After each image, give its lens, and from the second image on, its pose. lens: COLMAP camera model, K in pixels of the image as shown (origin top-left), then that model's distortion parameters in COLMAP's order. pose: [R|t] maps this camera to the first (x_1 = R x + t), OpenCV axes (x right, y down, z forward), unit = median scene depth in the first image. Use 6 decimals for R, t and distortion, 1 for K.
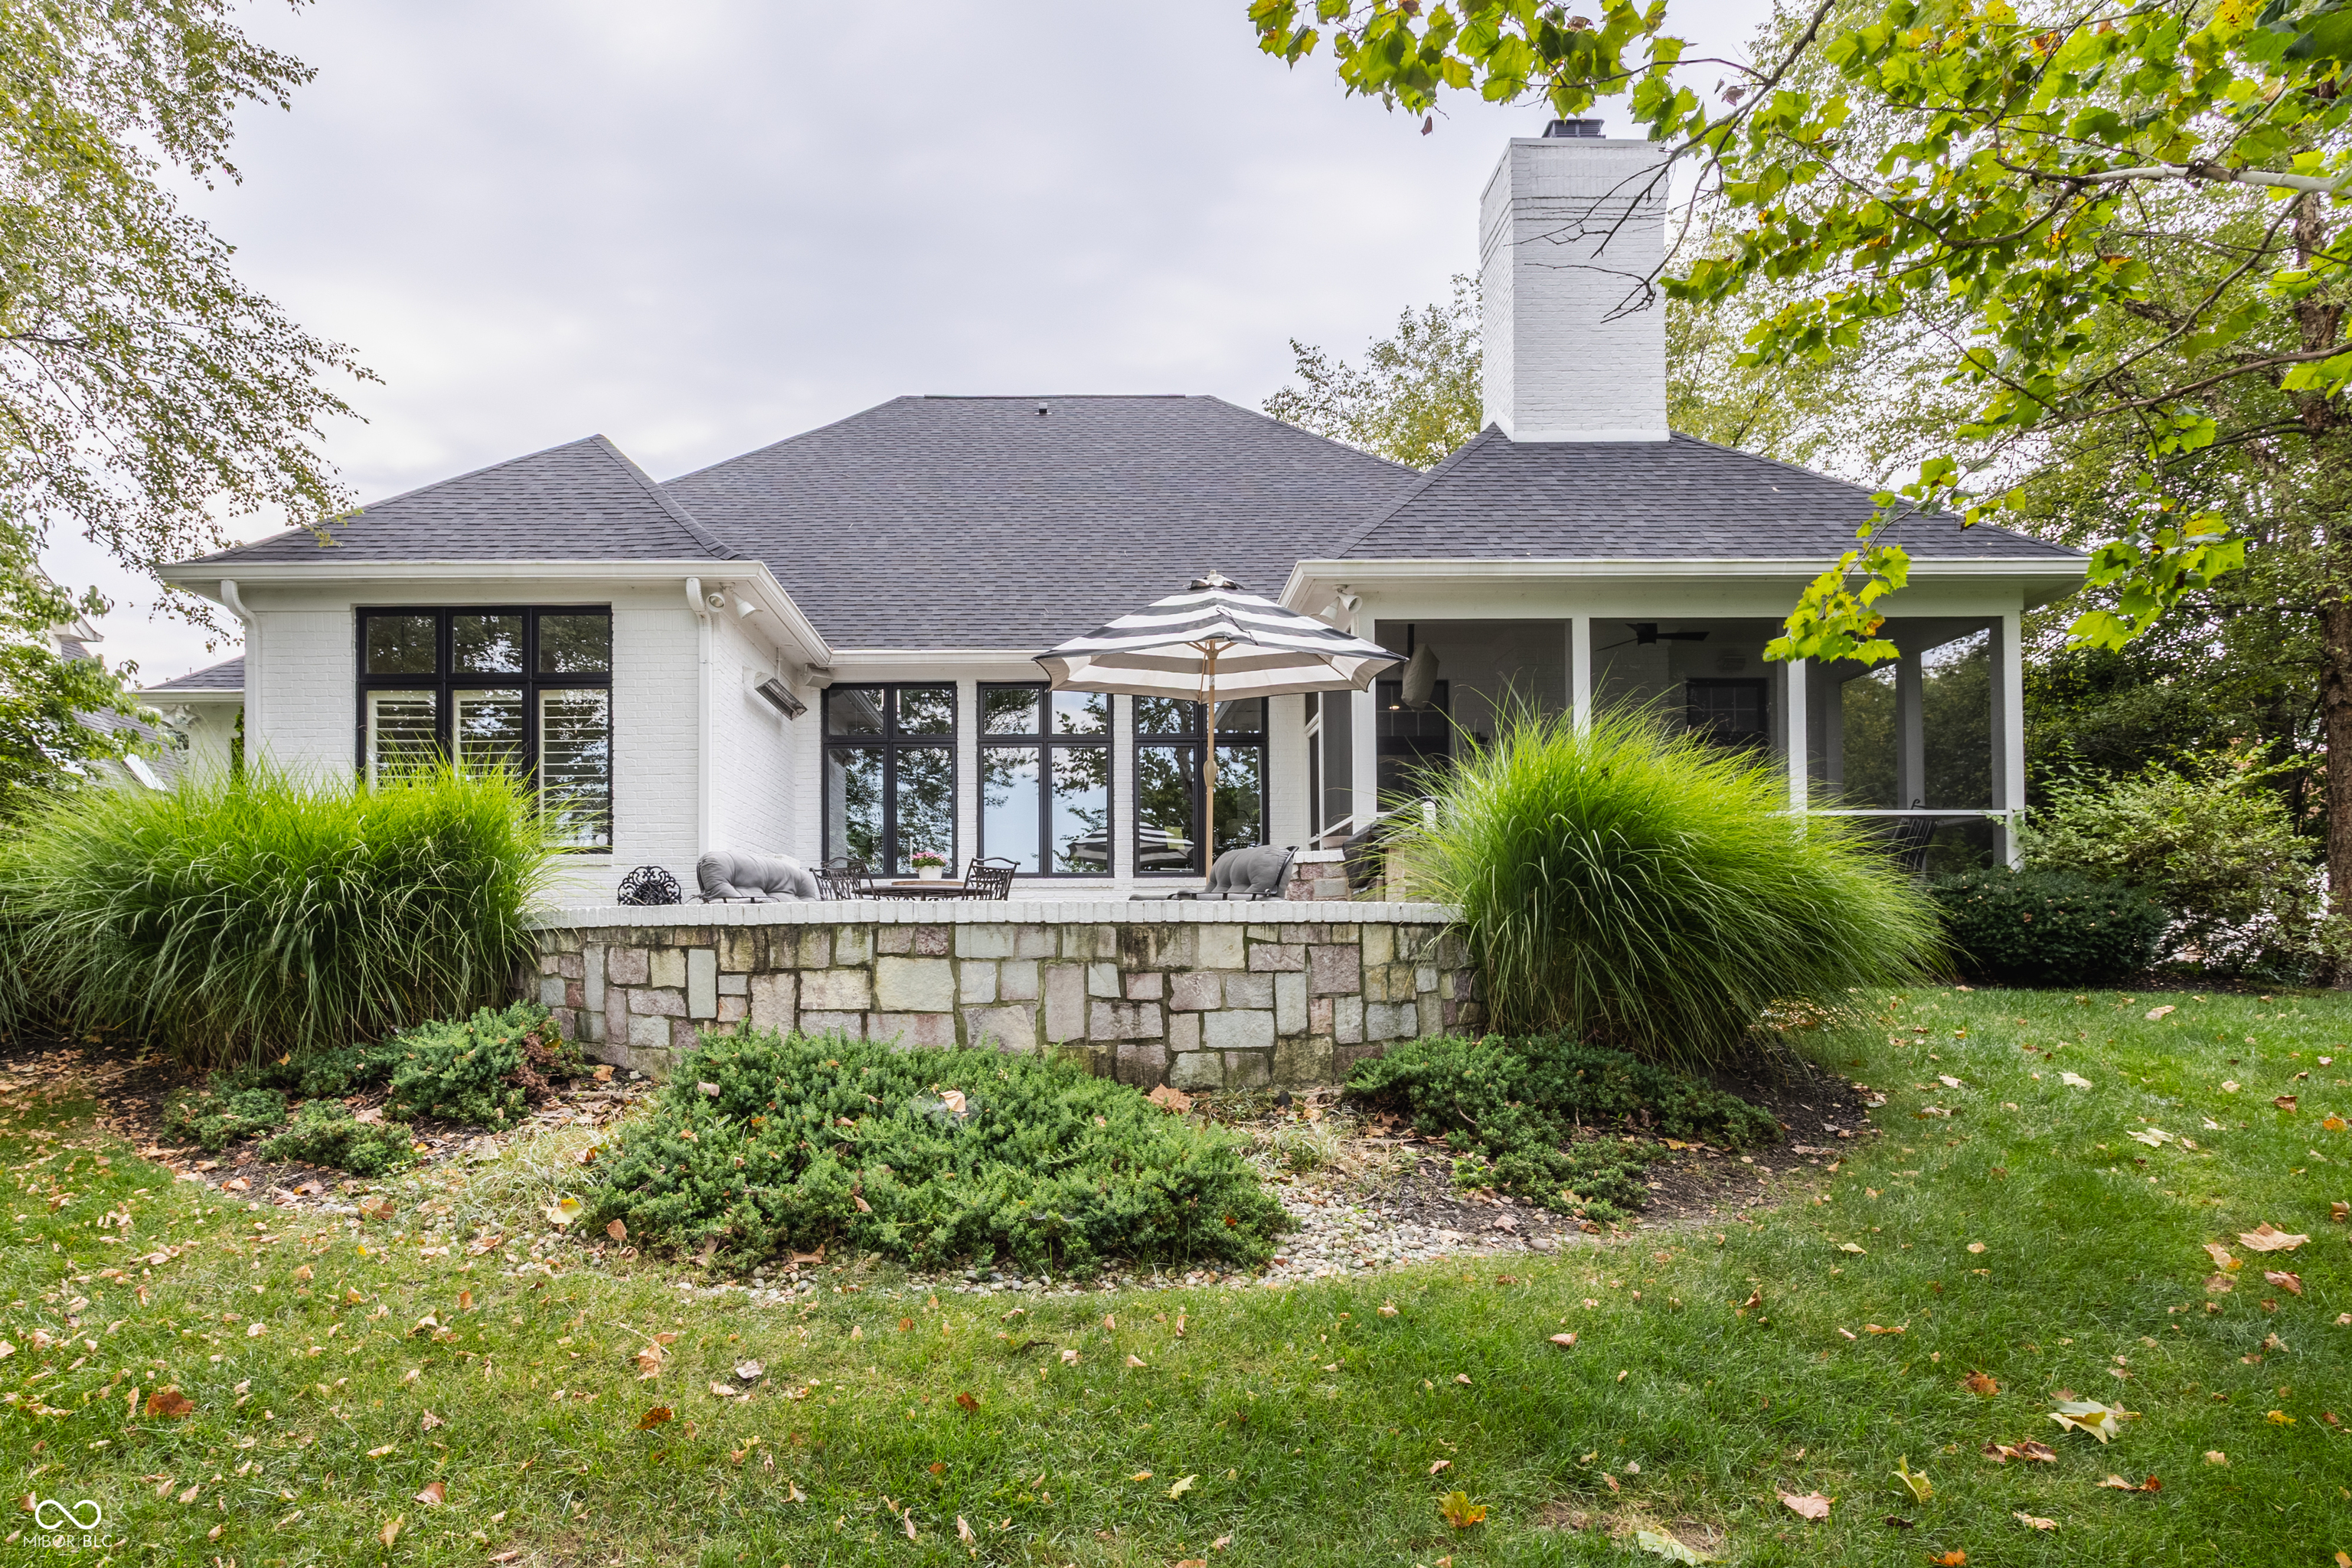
lens RADIAL K [[1057.1, 0, 1172.8], [0, 1057.1, 786.2], [0, 0, 1]] dist [0.002152, 0.000001]
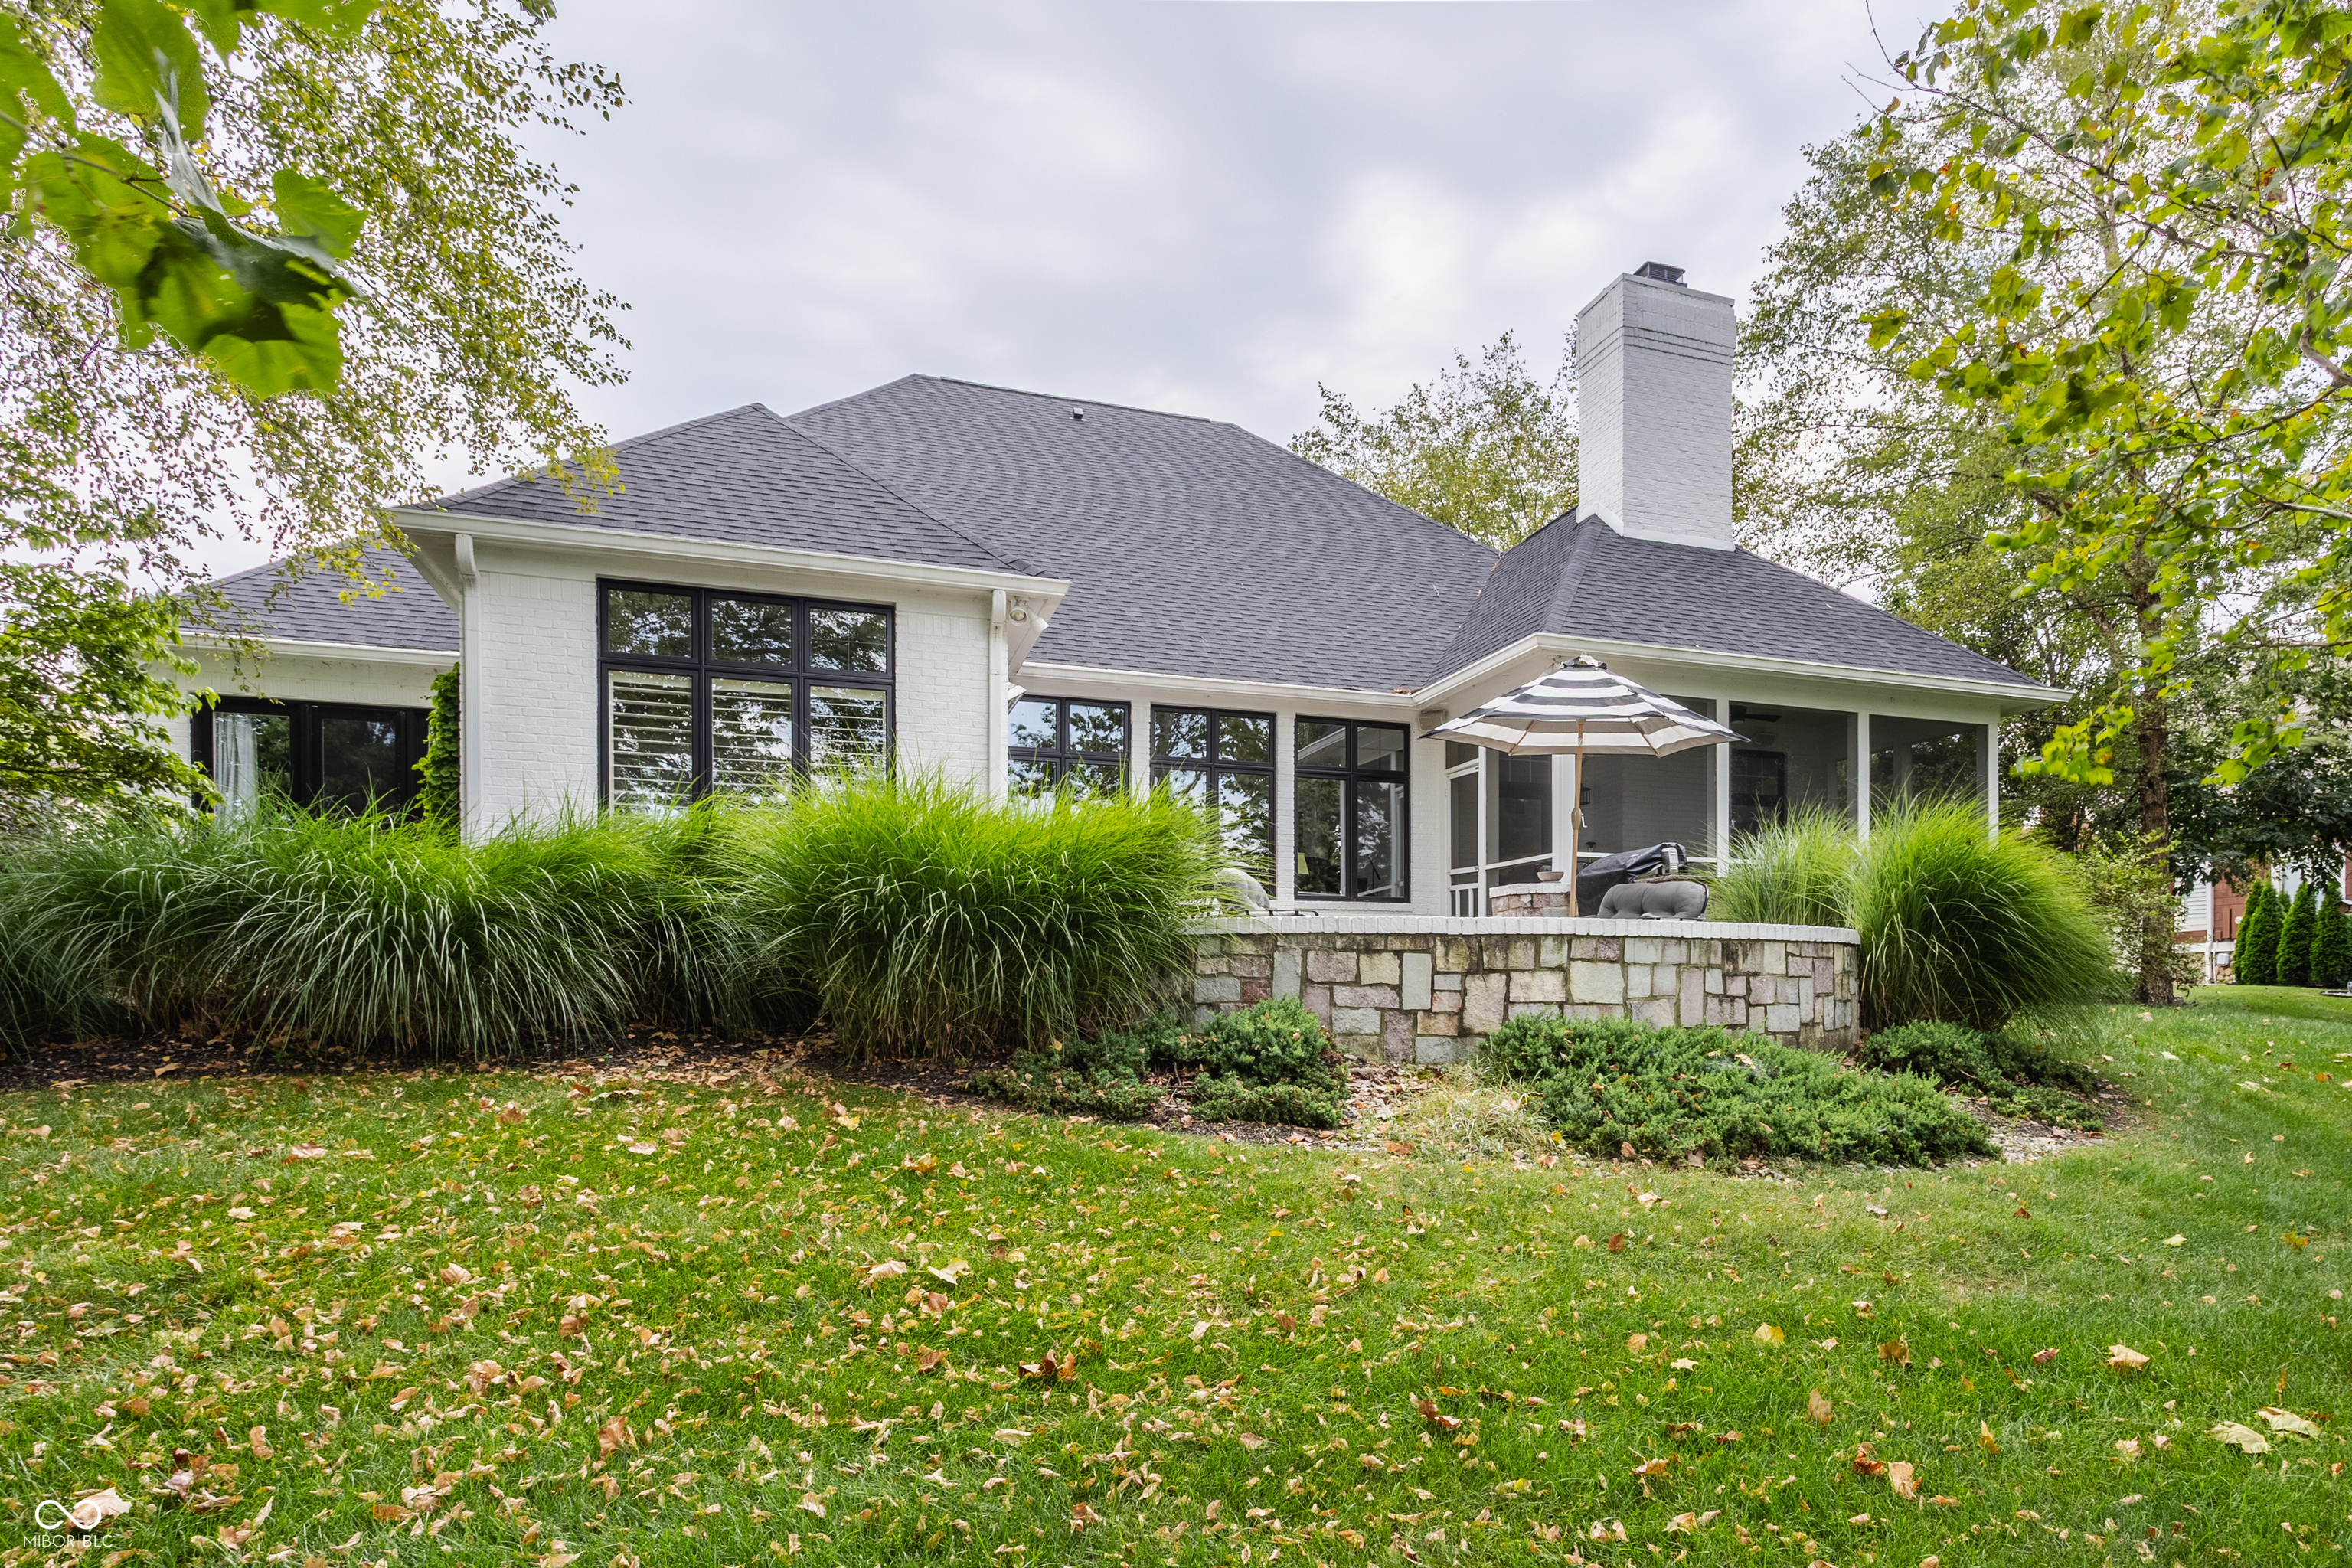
lens RADIAL K [[1177.8, 0, 1181.7], [0, 1177.8, 786.9], [0, 0, 1]] dist [0.003918, 0.000160]
pose [[0.955306, 0.057870, 0.289901, -1.114832], [-0.055233, 0.998324, -0.017275, 0.000409], [-0.290415, 0.000491, 0.956901, -0.228156]]
